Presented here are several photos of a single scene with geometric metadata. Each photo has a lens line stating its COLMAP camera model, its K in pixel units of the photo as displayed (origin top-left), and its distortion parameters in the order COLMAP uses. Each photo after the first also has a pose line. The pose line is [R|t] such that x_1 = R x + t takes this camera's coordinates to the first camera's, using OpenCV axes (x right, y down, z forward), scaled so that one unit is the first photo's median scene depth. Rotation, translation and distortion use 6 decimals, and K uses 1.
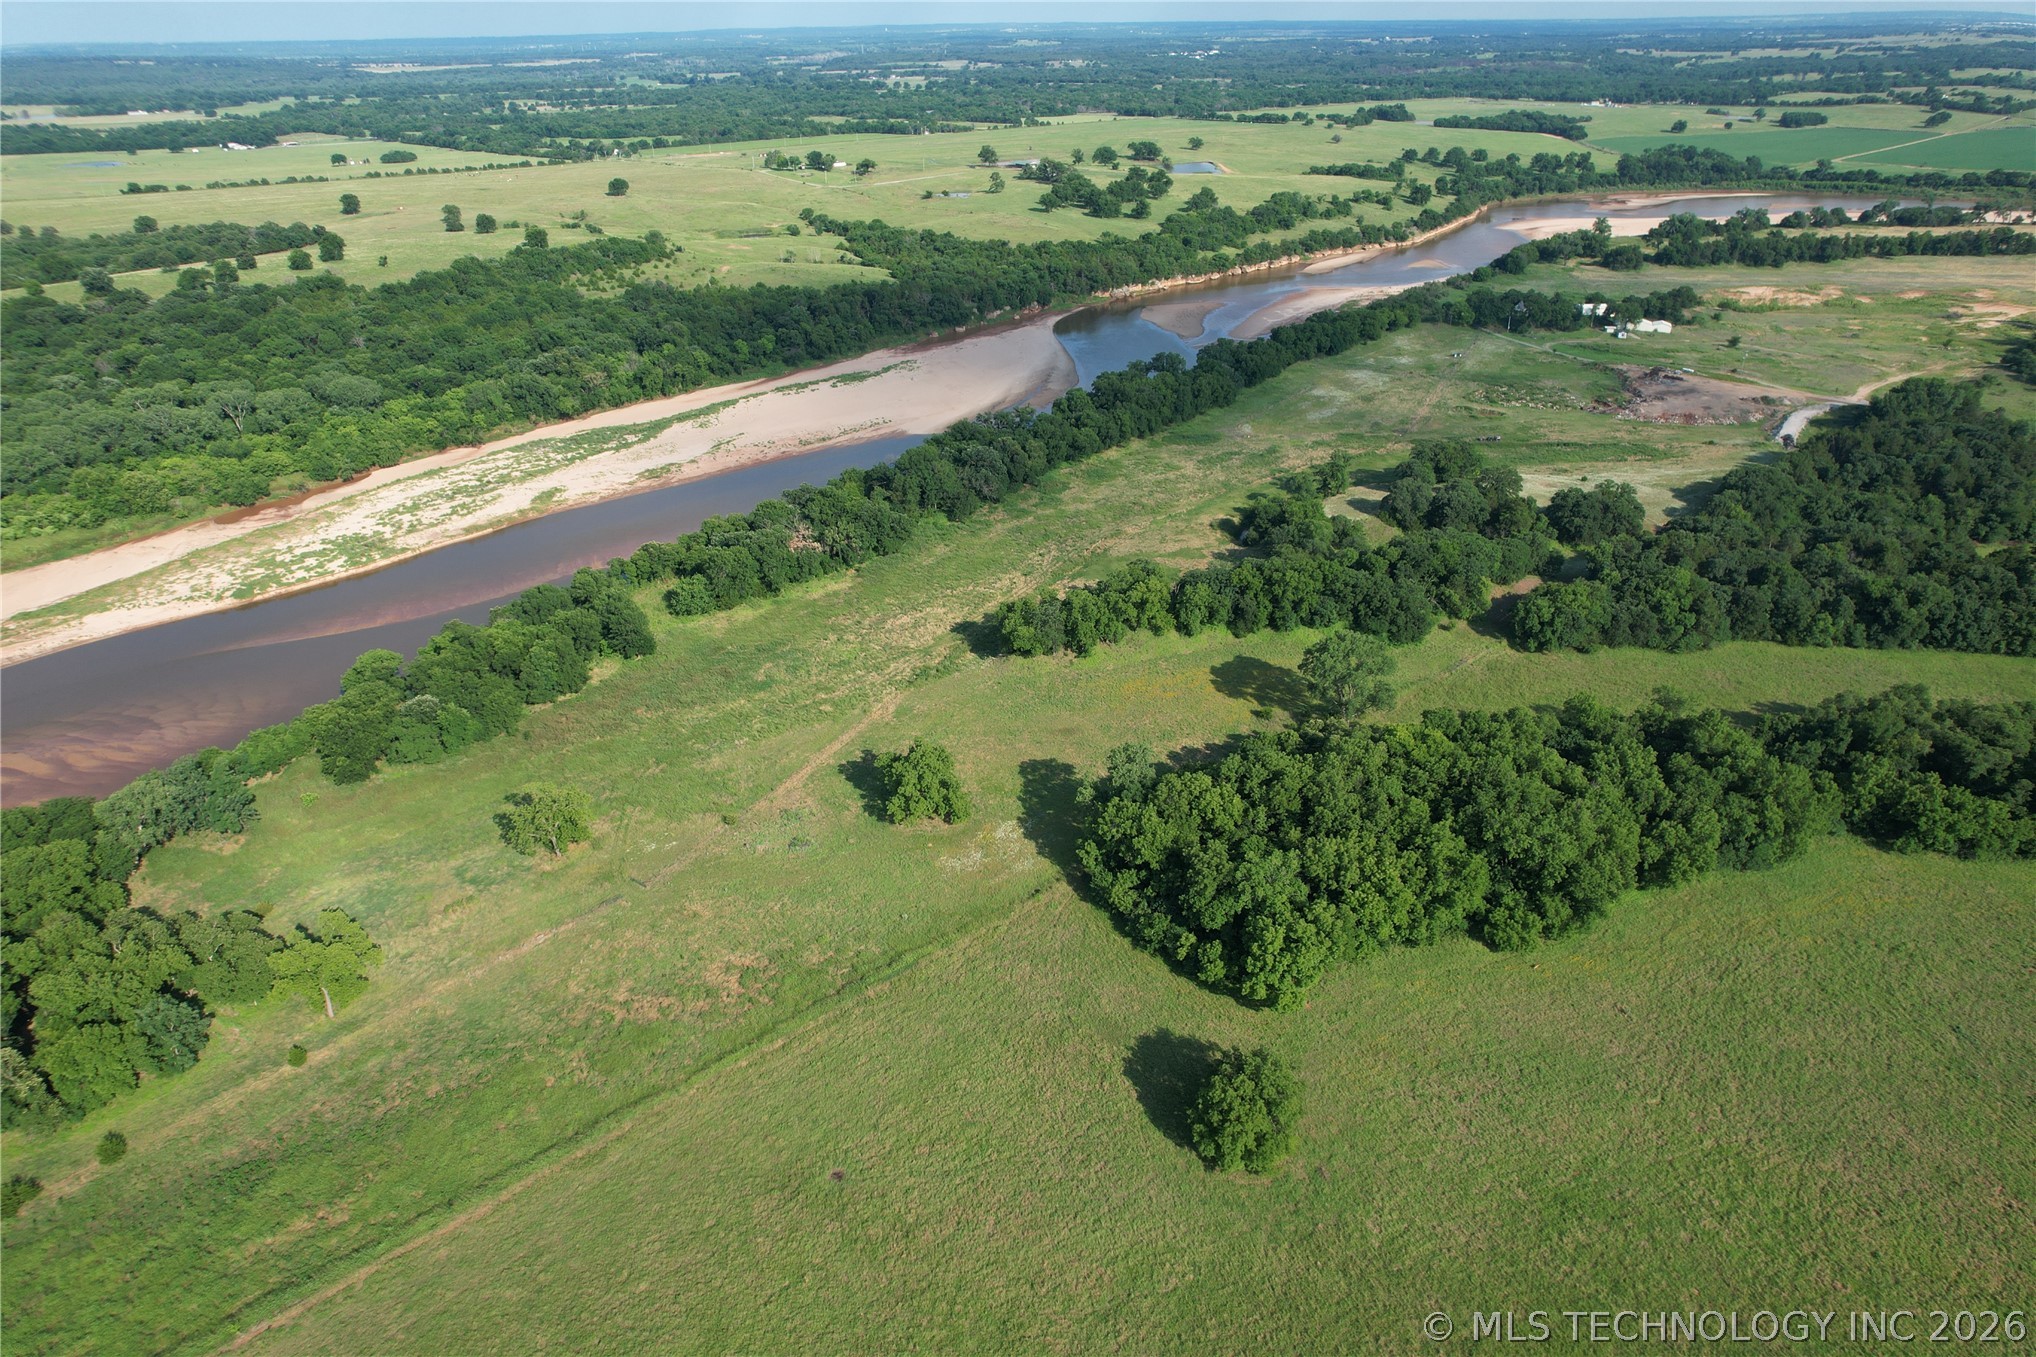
lens RADIAL K [[1299.3, 0, 1011.1], [0, 1299.3, 691.7], [0, 0, 1]] dist [-0.085730, 0.080357]
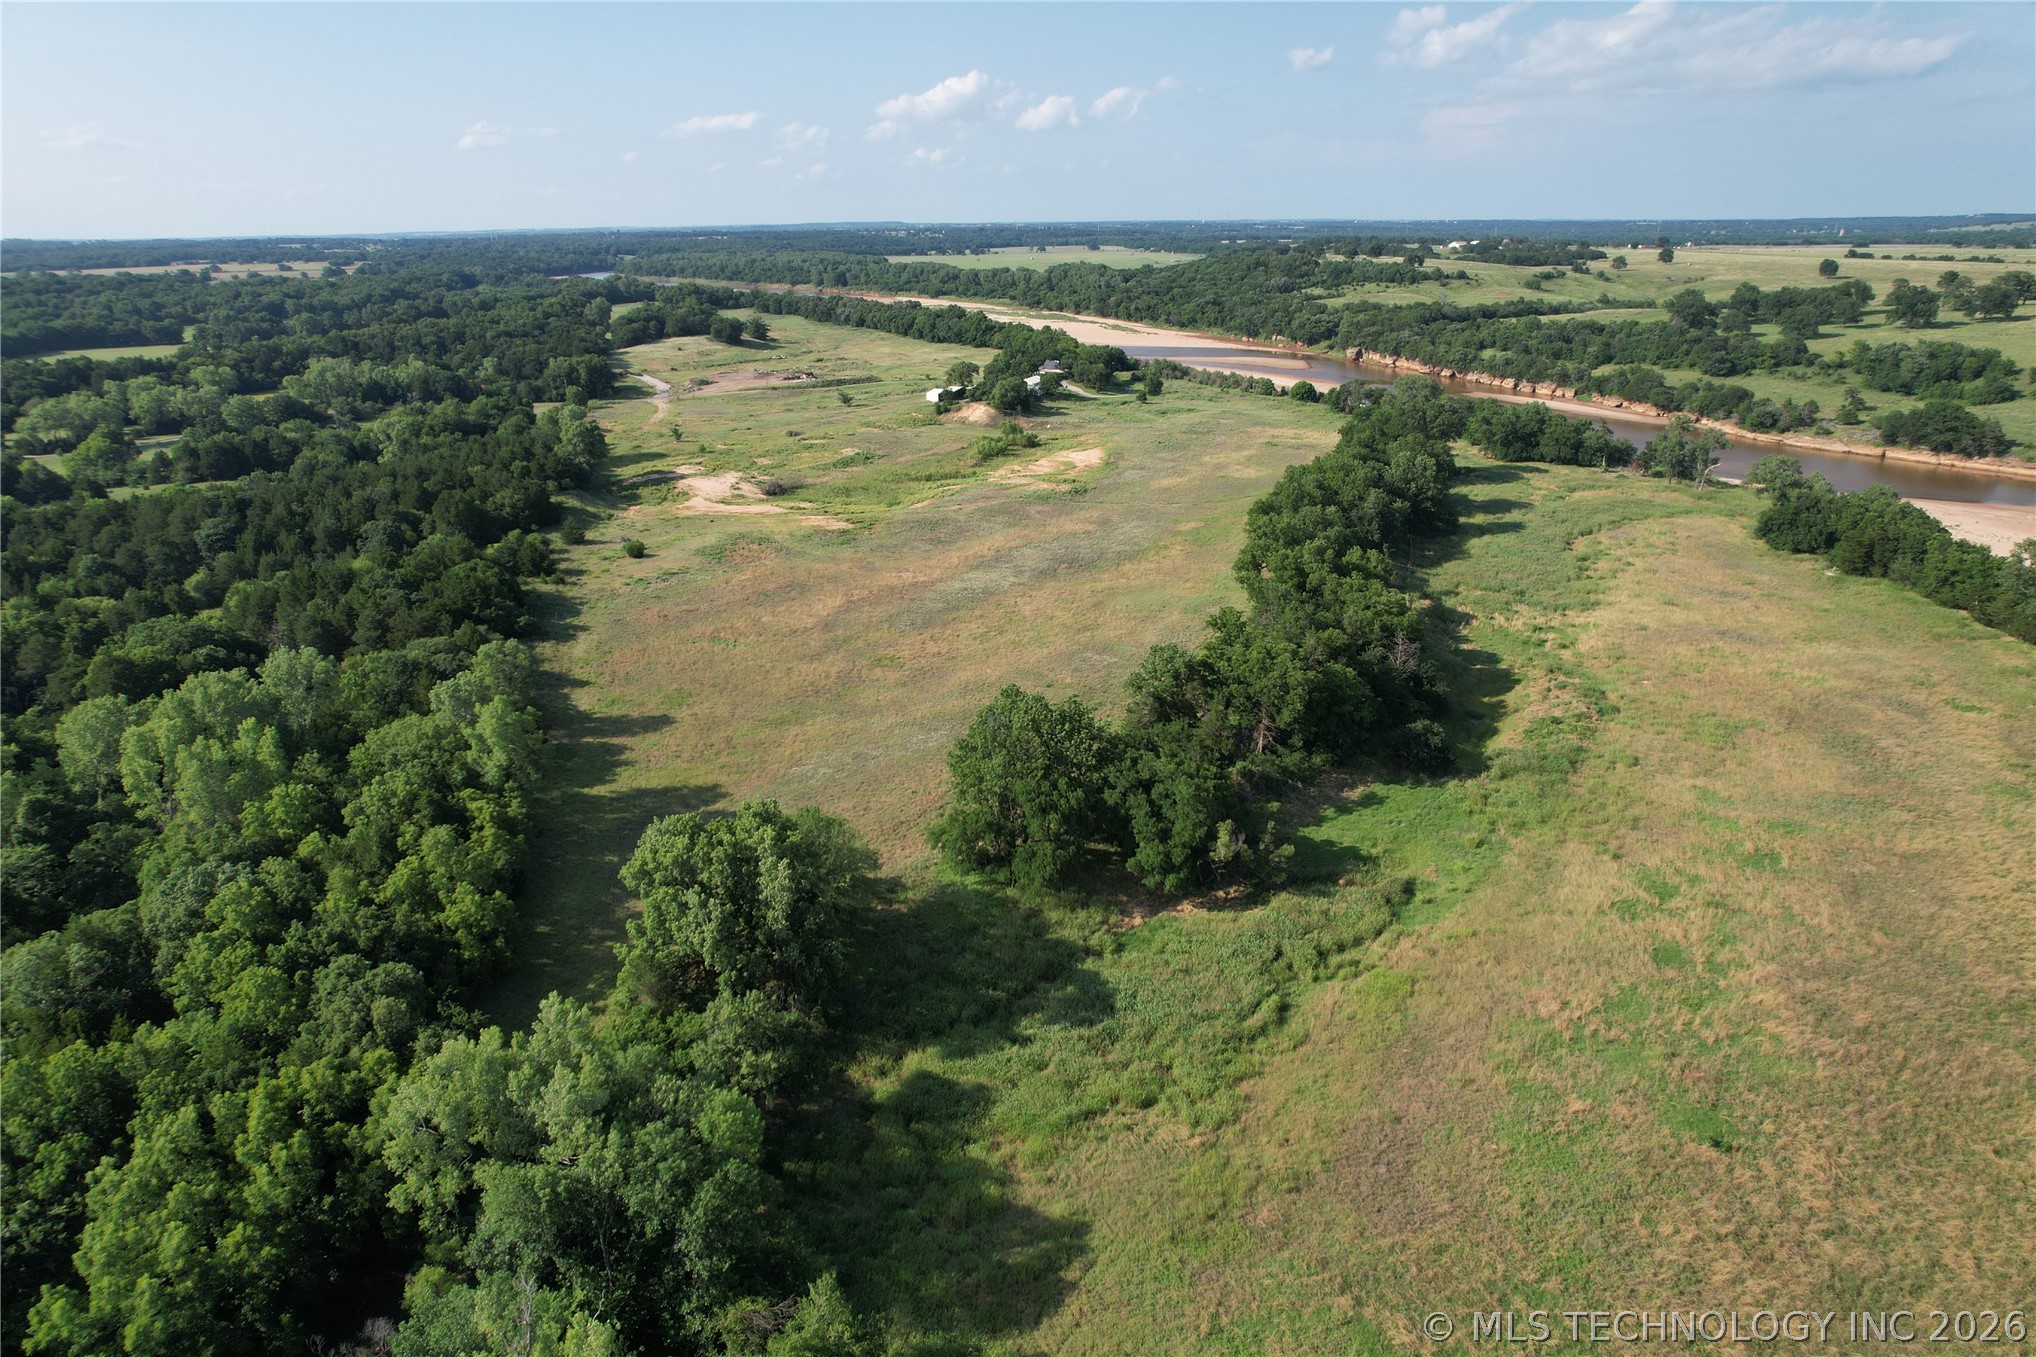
lens RADIAL K [[1295.7, 0, 1009.8], [0, 1295.7, 689.0], [0, 0, 1]] dist [-0.078546, 0.074264]
pose [[-0.413309, 0.331529, -0.848094, 1.237285], [-0.409503, 0.764201, 0.498301, -0.564231], [0.813316, 0.553250, -0.180089, 1.272287]]
